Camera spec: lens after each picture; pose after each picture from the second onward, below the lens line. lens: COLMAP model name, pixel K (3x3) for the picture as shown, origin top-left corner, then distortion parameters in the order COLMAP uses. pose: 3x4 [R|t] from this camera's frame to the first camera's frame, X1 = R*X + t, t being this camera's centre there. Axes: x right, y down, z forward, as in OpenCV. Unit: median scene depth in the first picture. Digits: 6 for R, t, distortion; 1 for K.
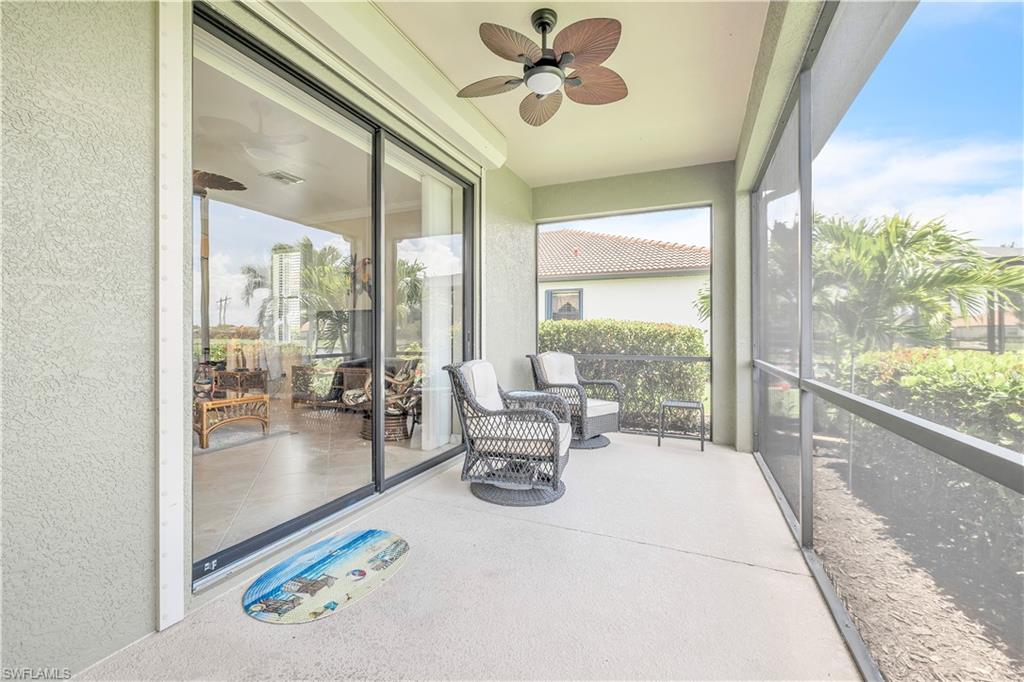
lens RADIAL K [[435.0, 0, 512.4], [0, 435.0, 337.8], [0, 0, 1]] dist [-0.001339, 0.000039]
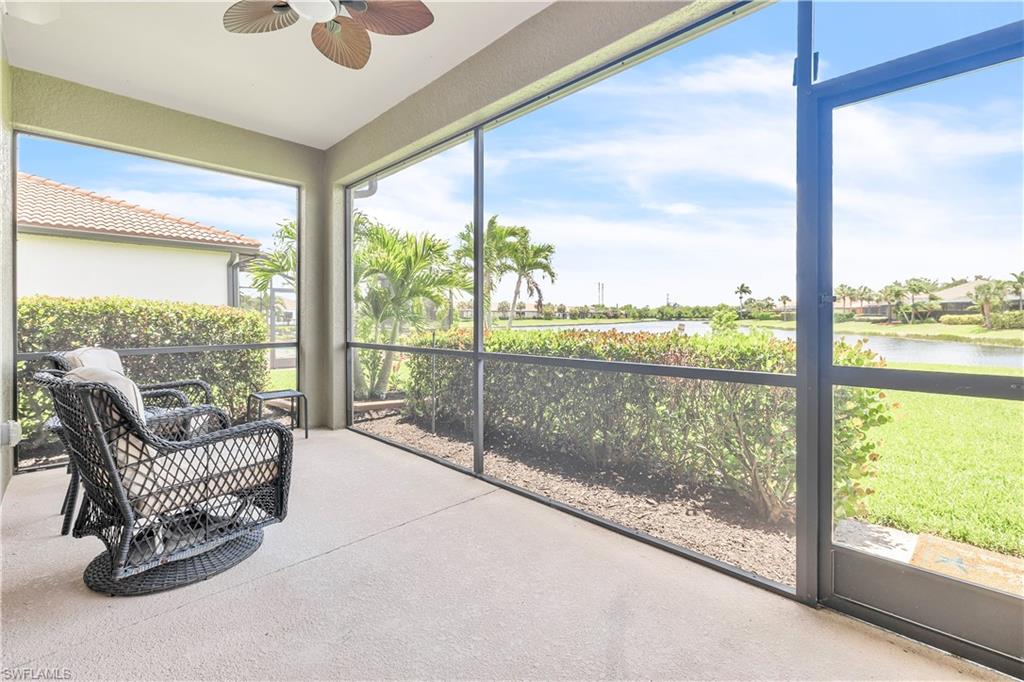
lens RADIAL K [[435.0, 0, 520.5], [0, 435.0, 314.7], [0, 0, 1]] dist [-0.001339, 0.000039]
pose [[0.356706, 0.002528, 0.934213, -0.459552], [0.007774, 0.999954, -0.005674, -0.011463], [-0.934184, 0.009286, 0.356670, 0.304590]]
